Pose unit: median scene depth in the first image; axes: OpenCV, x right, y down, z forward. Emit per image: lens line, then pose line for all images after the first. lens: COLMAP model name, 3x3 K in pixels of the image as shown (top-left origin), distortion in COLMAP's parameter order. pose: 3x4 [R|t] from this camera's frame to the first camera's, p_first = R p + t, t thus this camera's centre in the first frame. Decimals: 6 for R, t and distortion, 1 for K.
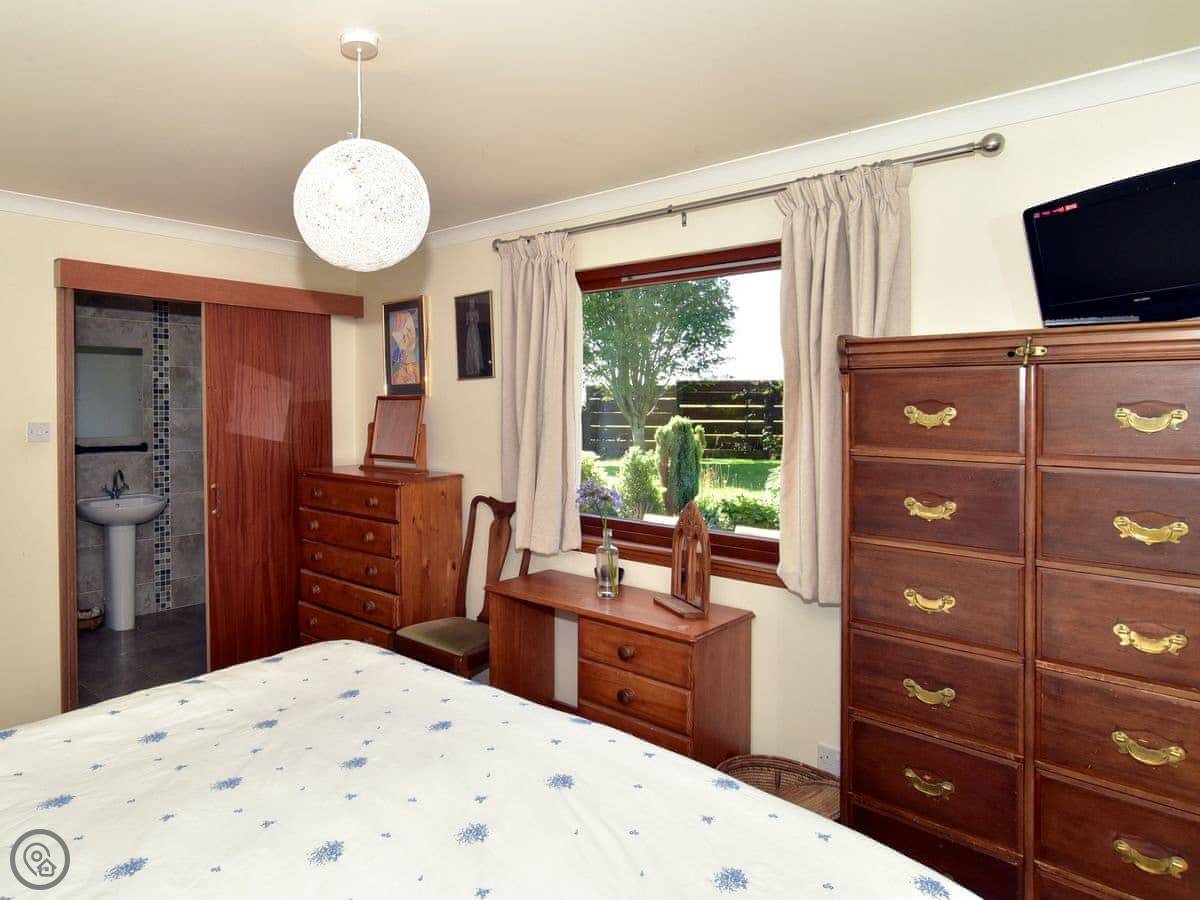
lens RADIAL K [[714.3, 0, 497.2], [0, 714.3, 397.6], [0, 0, 1]] dist [0.002593, 0.001993]
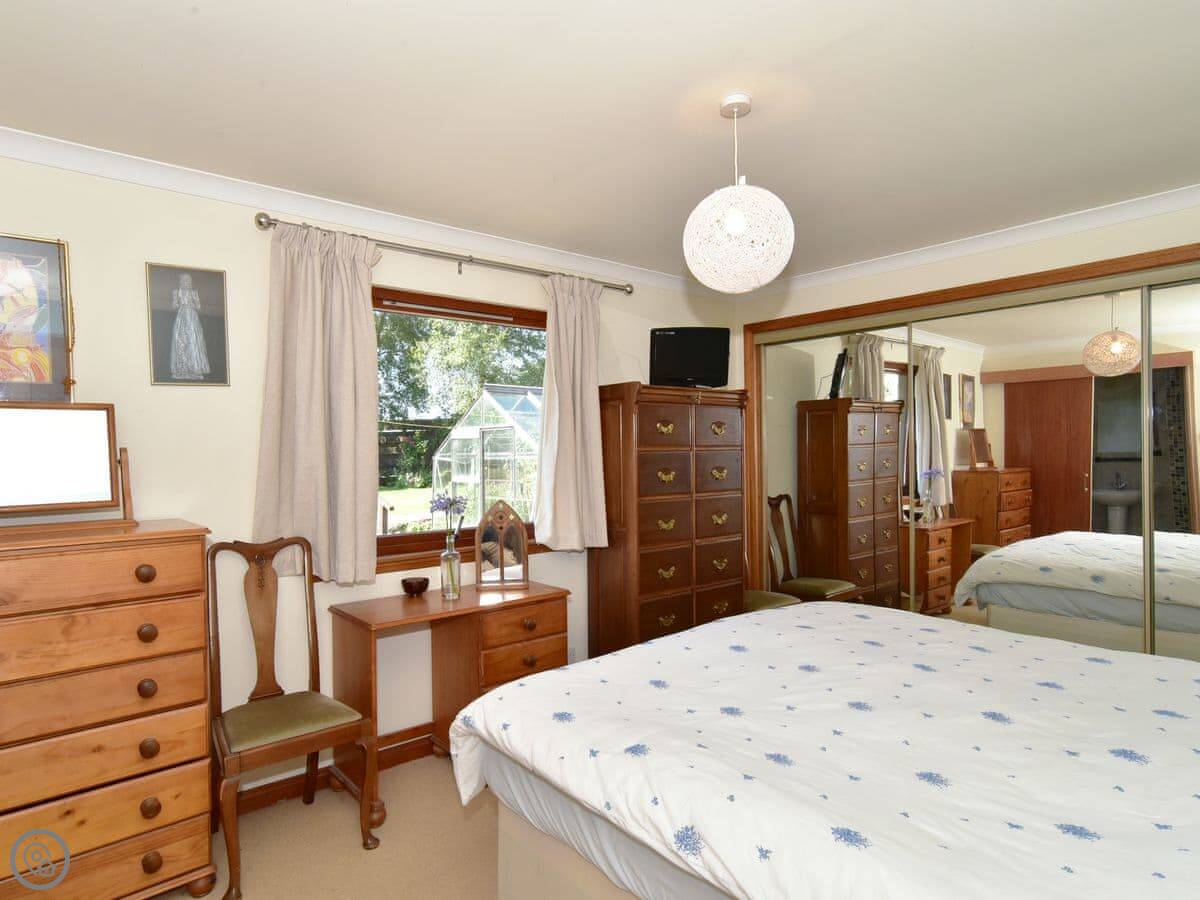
lens RADIAL K [[702.8, 0, 596.0], [0, 702.8, 443.3], [0, 0, 1]] dist [0.001092, 0.003391]
pose [[0.116497, 0.008311, 0.993156, -0.801483], [0.010492, 0.999899, -0.009598, 0.050811], [-0.993136, 0.011538, 0.116398, 0.592718]]
